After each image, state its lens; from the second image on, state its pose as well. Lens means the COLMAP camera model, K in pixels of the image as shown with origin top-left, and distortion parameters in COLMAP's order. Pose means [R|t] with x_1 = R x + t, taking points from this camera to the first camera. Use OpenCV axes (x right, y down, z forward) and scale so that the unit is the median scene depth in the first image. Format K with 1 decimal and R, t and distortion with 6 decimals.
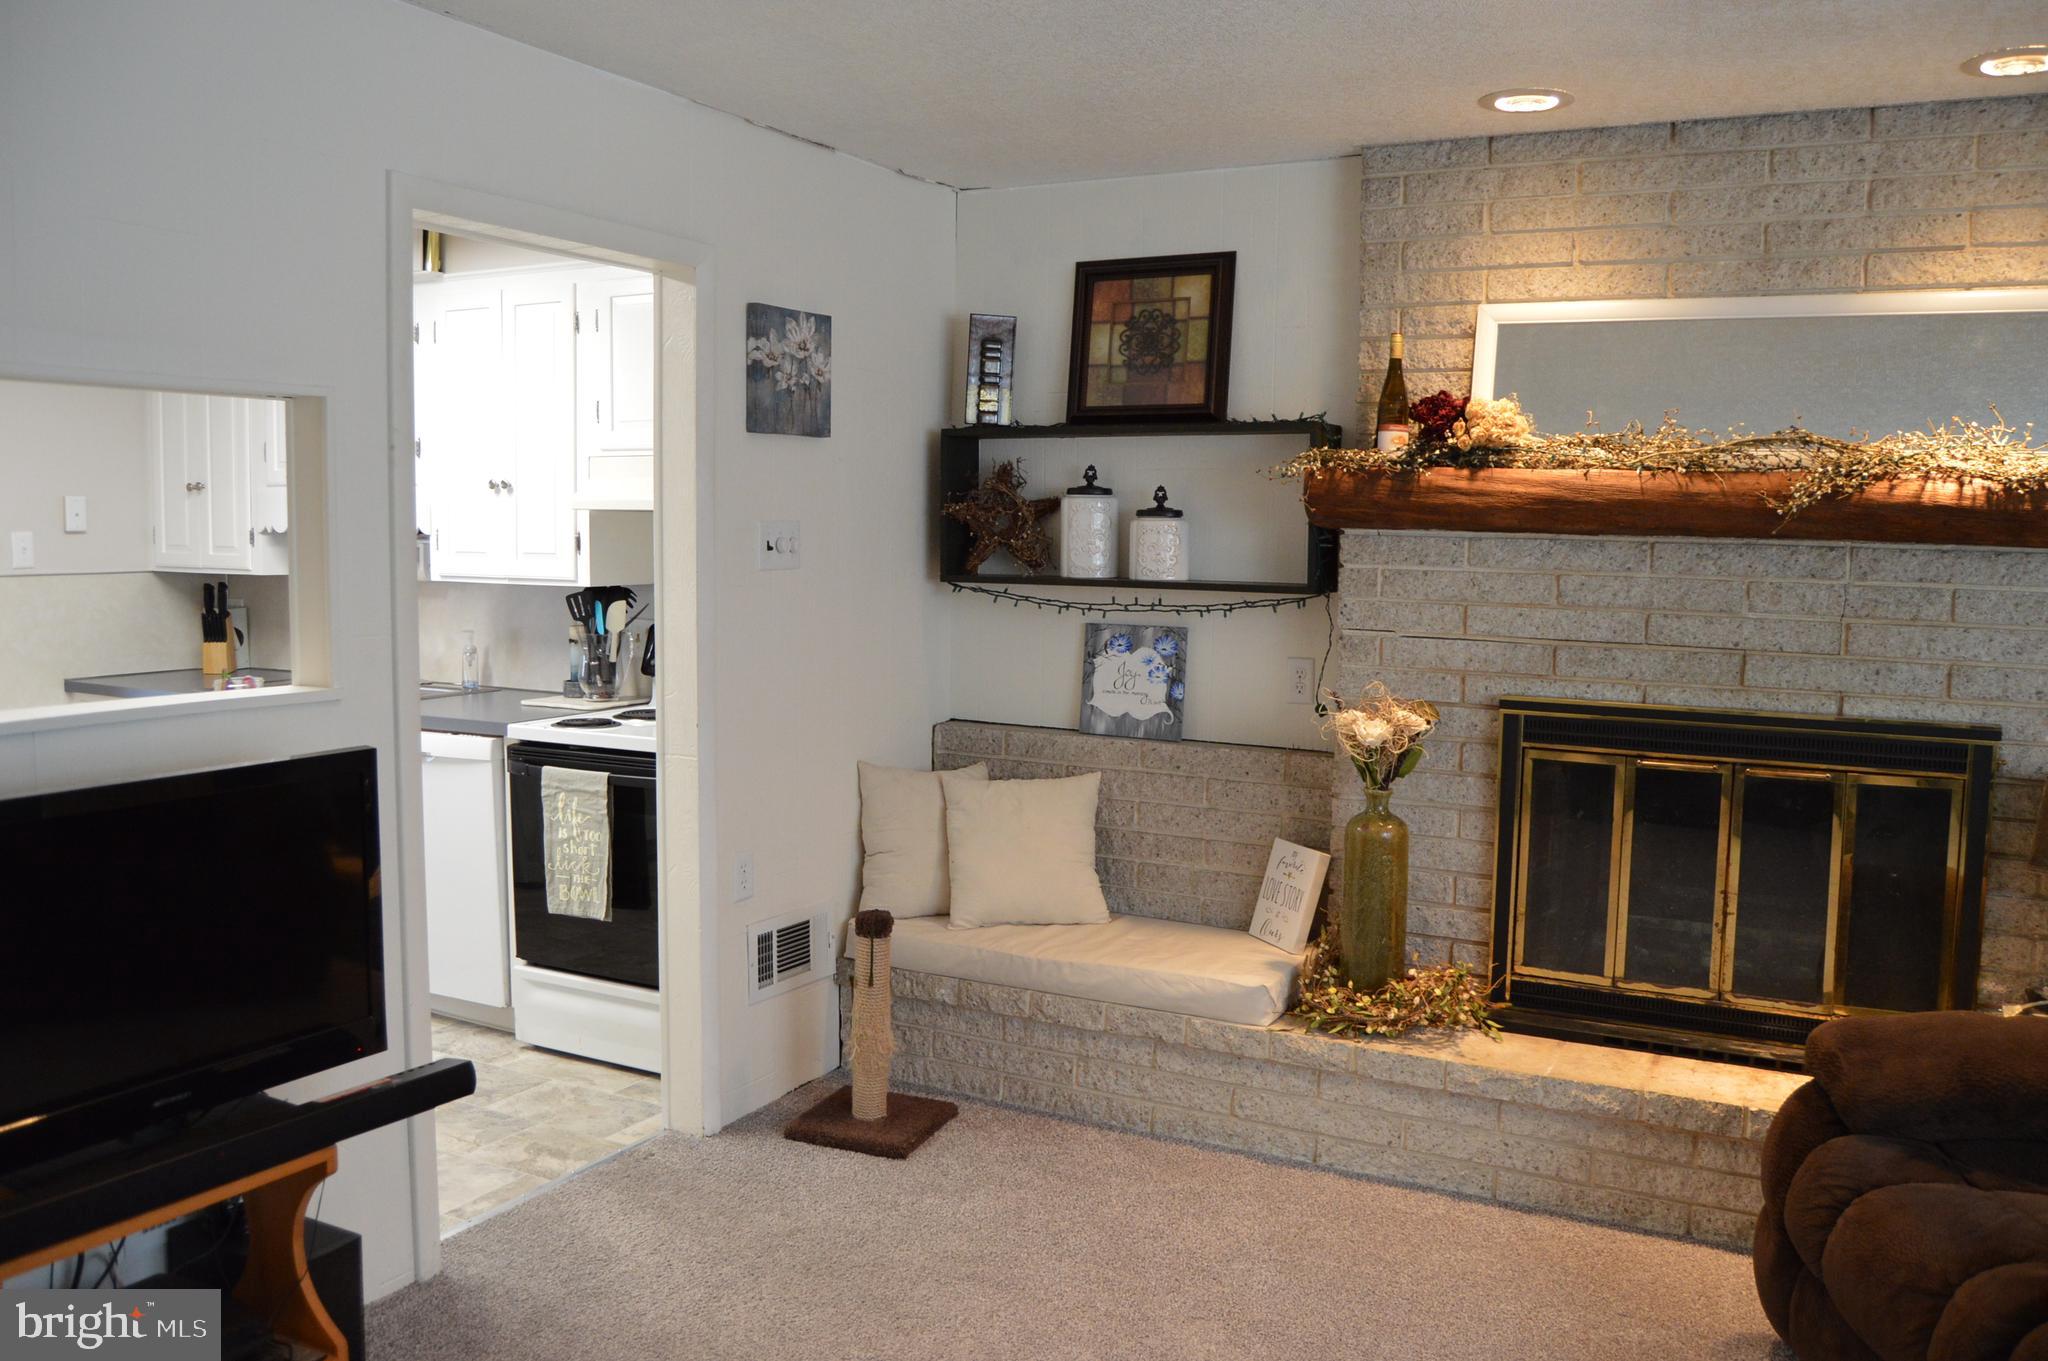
lens RADIAL K [[1621.9, 0, 1023.7], [0, 1621.9, 677.9], [0, 0, 1]] dist [-0.071160, -0.003682]
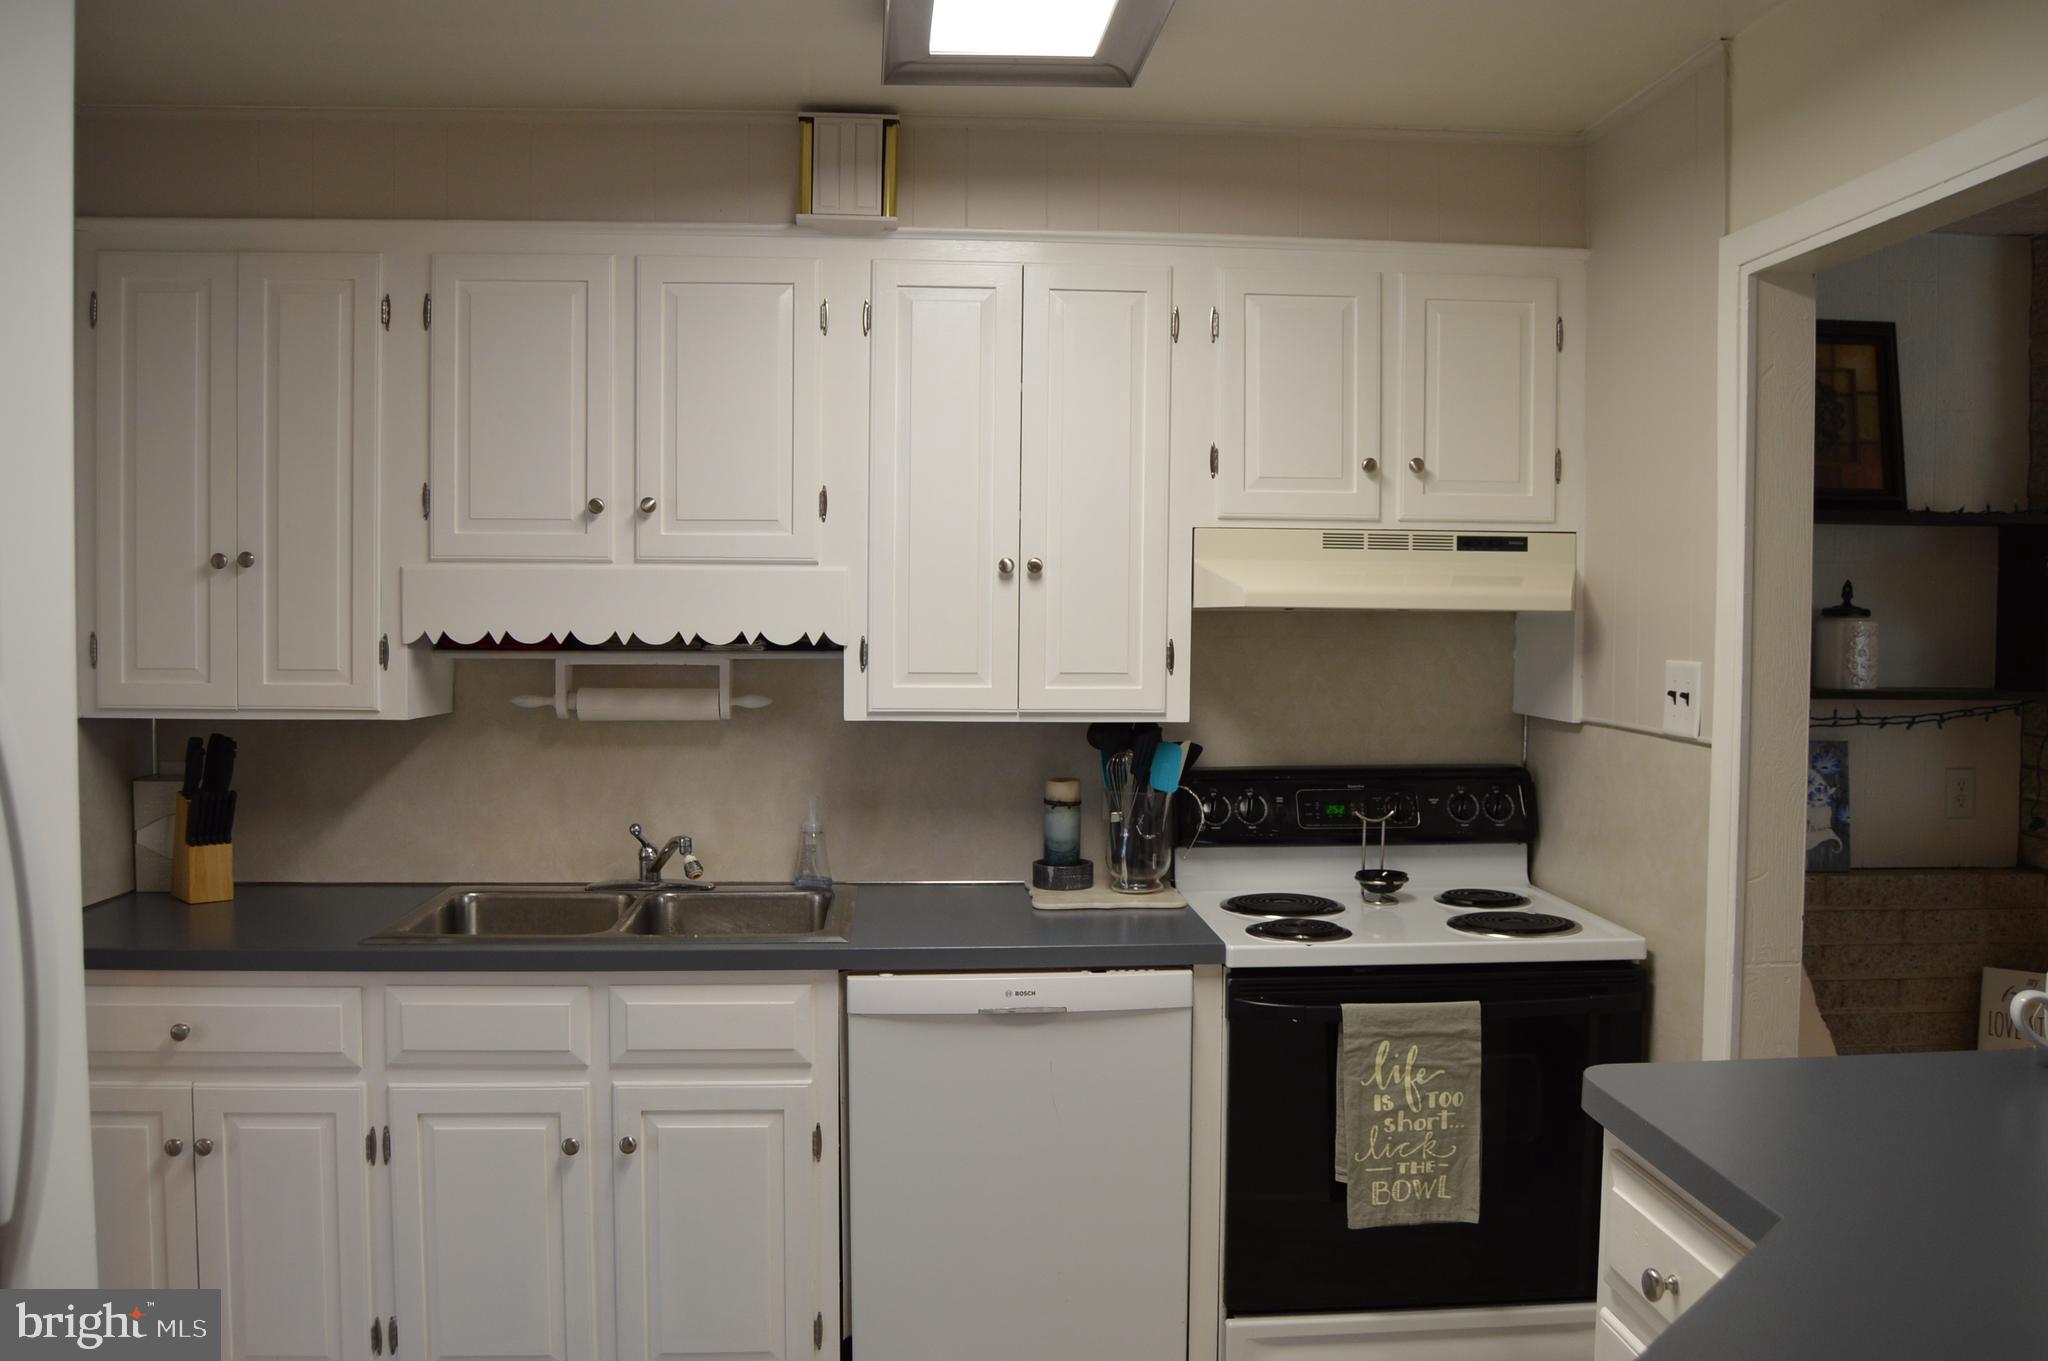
lens RADIAL K [[1621.9, 0, 1026.0], [0, 1621.9, 681.1], [0, 0, 1]] dist [-0.071160, -0.003682]
pose [[0.842743, -0.027952, 0.537590, -0.751533], [0.053872, 0.998017, -0.032561, -0.060595], [-0.535614, 0.056402, 0.842578, 0.517555]]
